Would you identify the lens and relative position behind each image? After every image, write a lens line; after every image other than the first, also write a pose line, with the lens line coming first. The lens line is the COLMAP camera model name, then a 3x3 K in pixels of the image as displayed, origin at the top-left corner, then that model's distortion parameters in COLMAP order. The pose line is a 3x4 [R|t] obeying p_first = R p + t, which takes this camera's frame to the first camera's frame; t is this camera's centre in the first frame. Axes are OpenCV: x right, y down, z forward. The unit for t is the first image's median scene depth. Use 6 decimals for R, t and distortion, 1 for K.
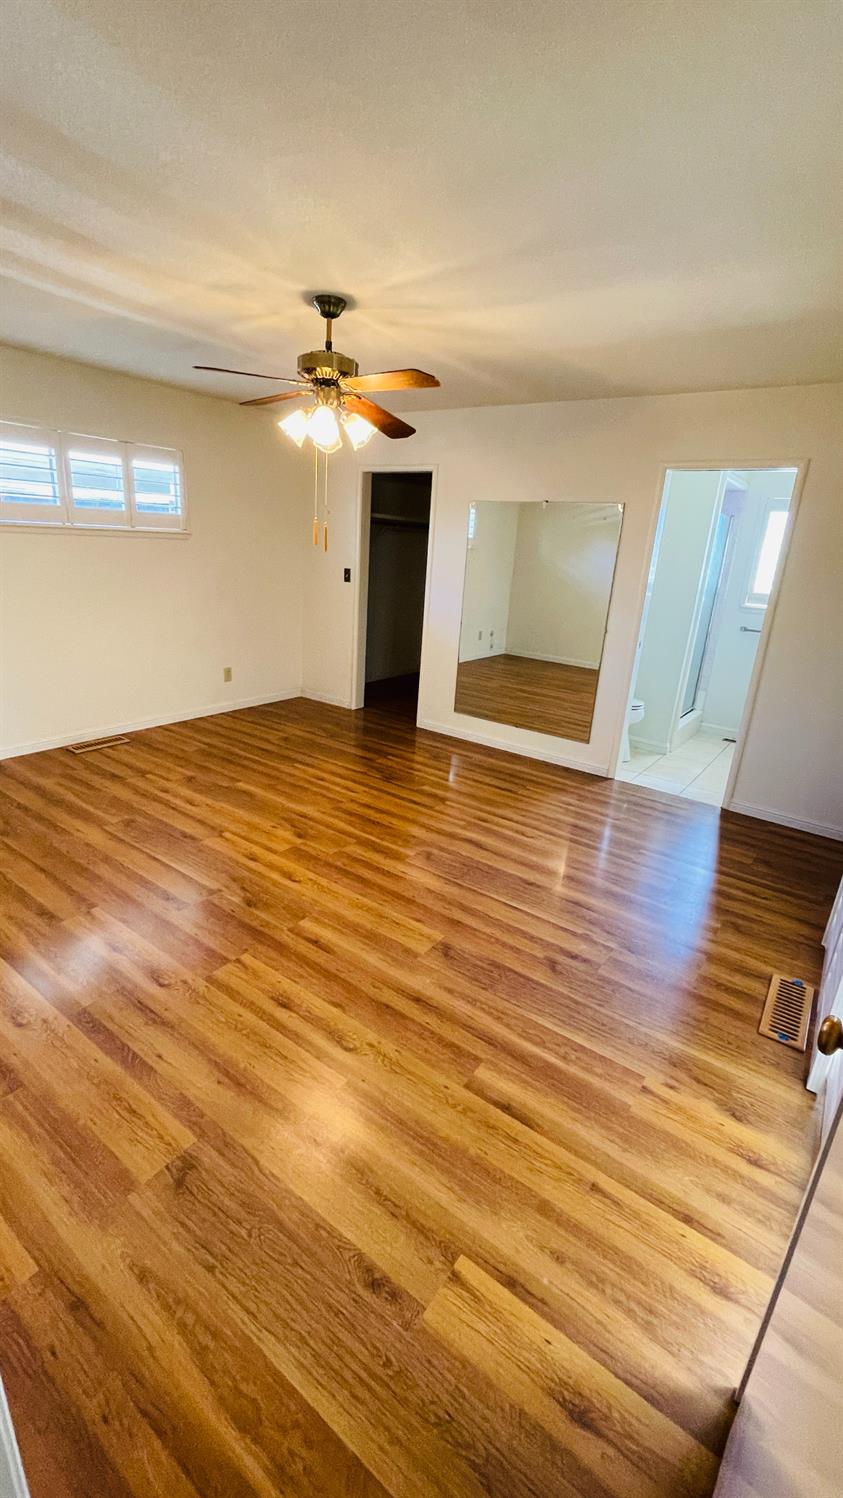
lens RADIAL K [[632.3, 0, 414.5], [0, 632.3, 752.2], [0, 0, 1]] dist [-0.001310, 0.001102]
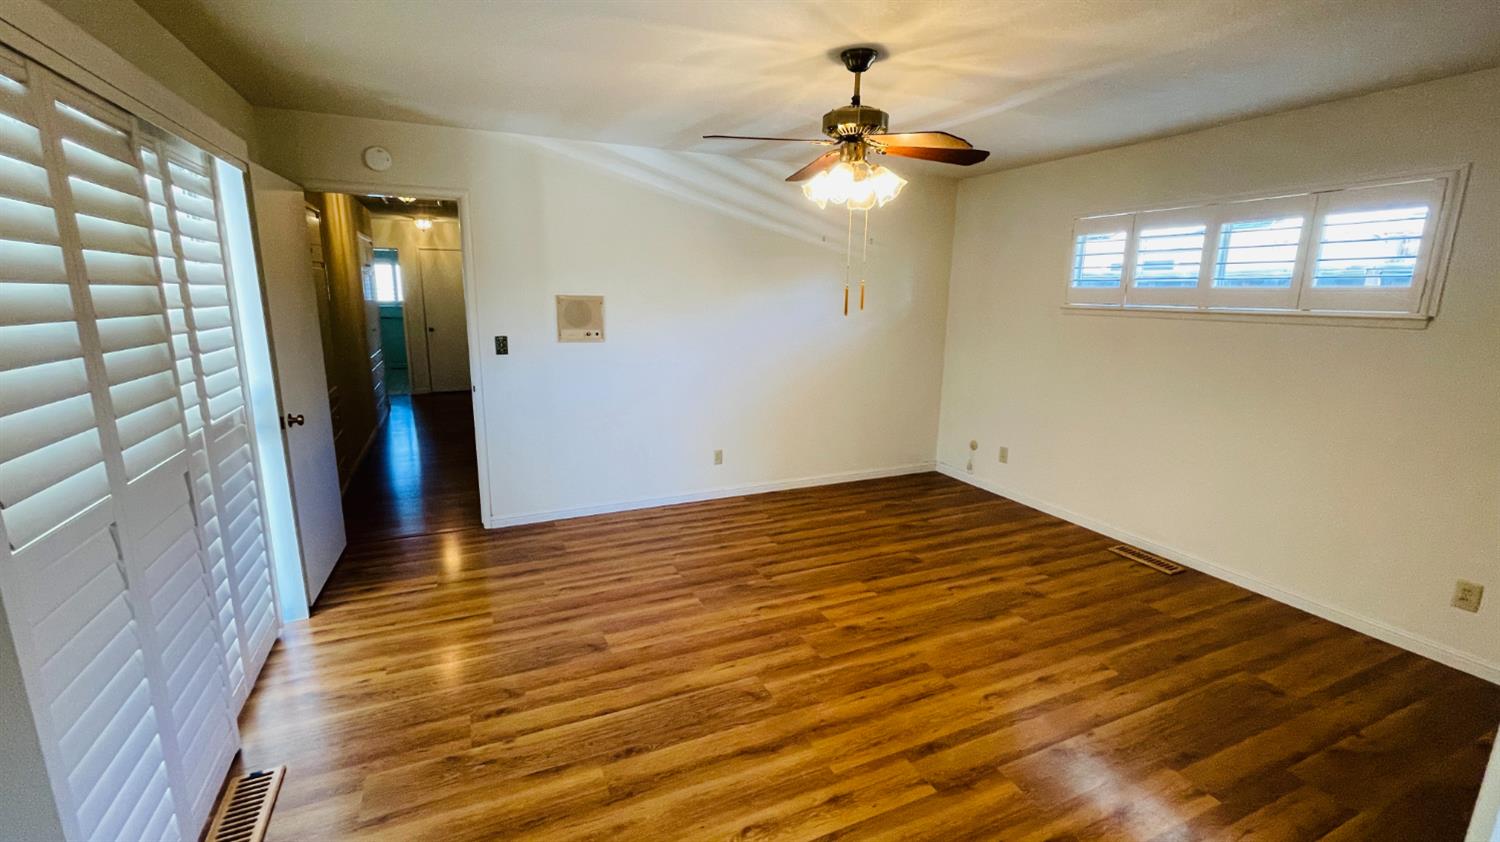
lens RADIAL K [[633.2, 0, 743.2], [0, 633.2, 419.1], [0, 0, 1]] dist [-0.001310, 0.001102]
pose [[-0.493183, 0.107229, -0.863292, 0.638995], [-0.317538, 0.901711, 0.293405, -0.349426], [0.809901, 0.418831, -0.410659, 1.137145]]
